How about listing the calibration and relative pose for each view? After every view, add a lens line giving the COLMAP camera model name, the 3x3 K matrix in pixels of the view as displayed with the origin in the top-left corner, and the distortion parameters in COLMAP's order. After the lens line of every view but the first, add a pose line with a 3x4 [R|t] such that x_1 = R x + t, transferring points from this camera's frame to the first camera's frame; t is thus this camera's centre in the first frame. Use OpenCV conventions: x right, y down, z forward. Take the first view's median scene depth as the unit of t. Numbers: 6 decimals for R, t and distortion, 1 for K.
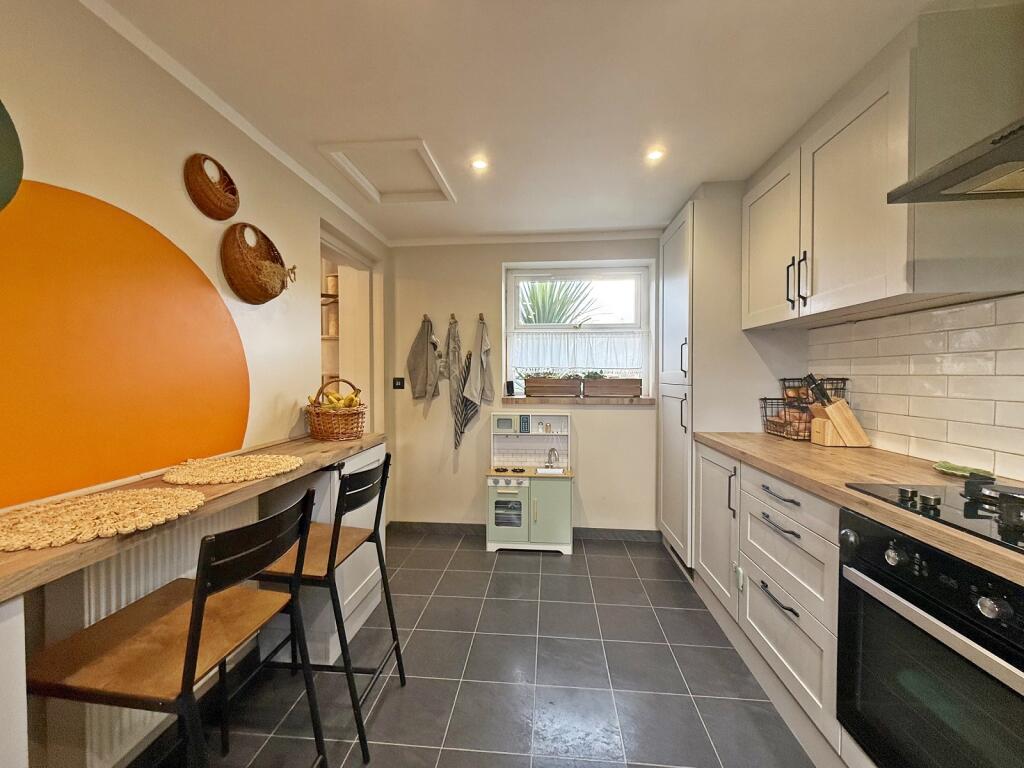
lens RADIAL K [[409.5, 0, 516.9], [0, 409.5, 383.5], [0, 0, 1]] dist [0.003796, -0.000553]
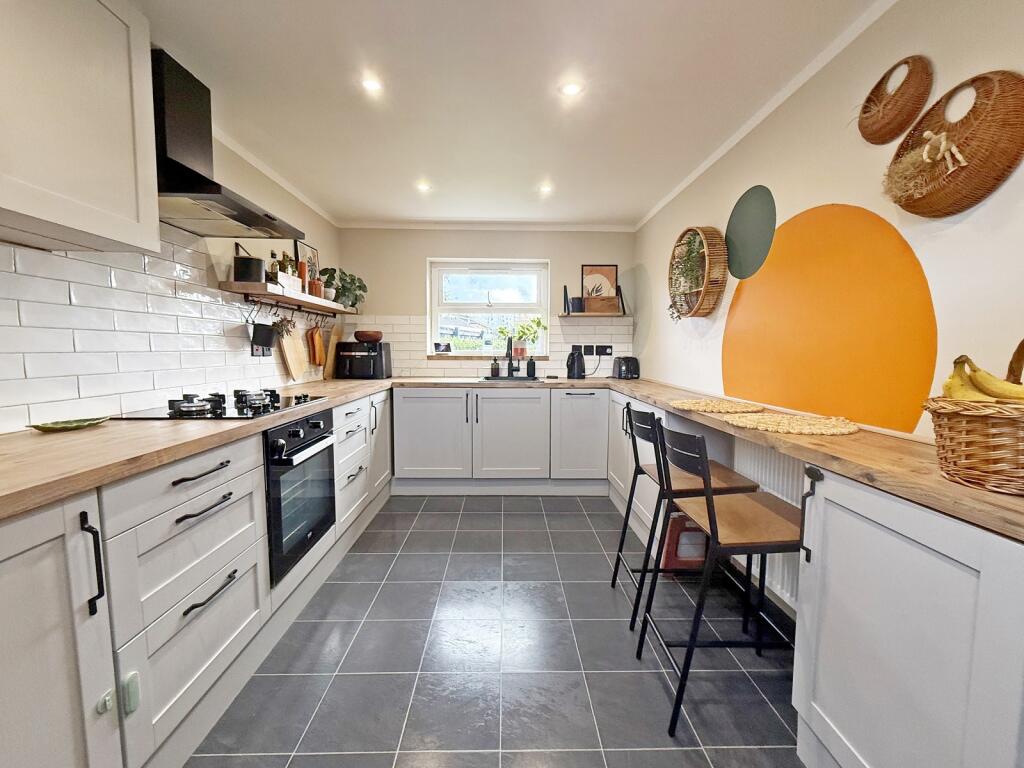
lens RADIAL K [[409.5, 0, 514.8], [0, 409.5, 378.4], [0, 0, 1]] dist [0.003796, -0.000553]
pose [[-0.993810, 0.005304, -0.110966, 0.101914], [-0.005388, 0.995383, 0.095827, -0.002107], [0.110962, 0.095831, -0.989194, 1.783113]]
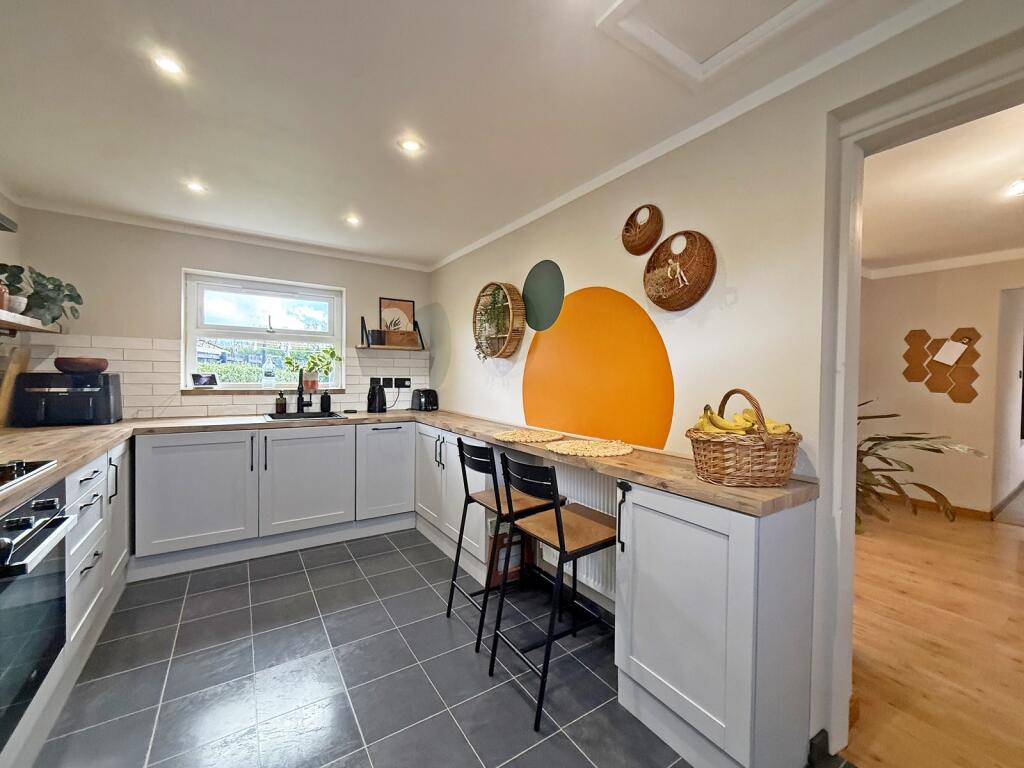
lens RADIAL K [[409.5, 0, 503.9], [0, 409.5, 378.8], [0, 0, 1]] dist [0.003796, -0.000553]
pose [[-0.789292, -0.002393, -0.614013, 0.347812], [-0.026219, 0.999212, 0.029810, -0.053439], [0.613458, 0.039628, -0.788733, 1.742854]]
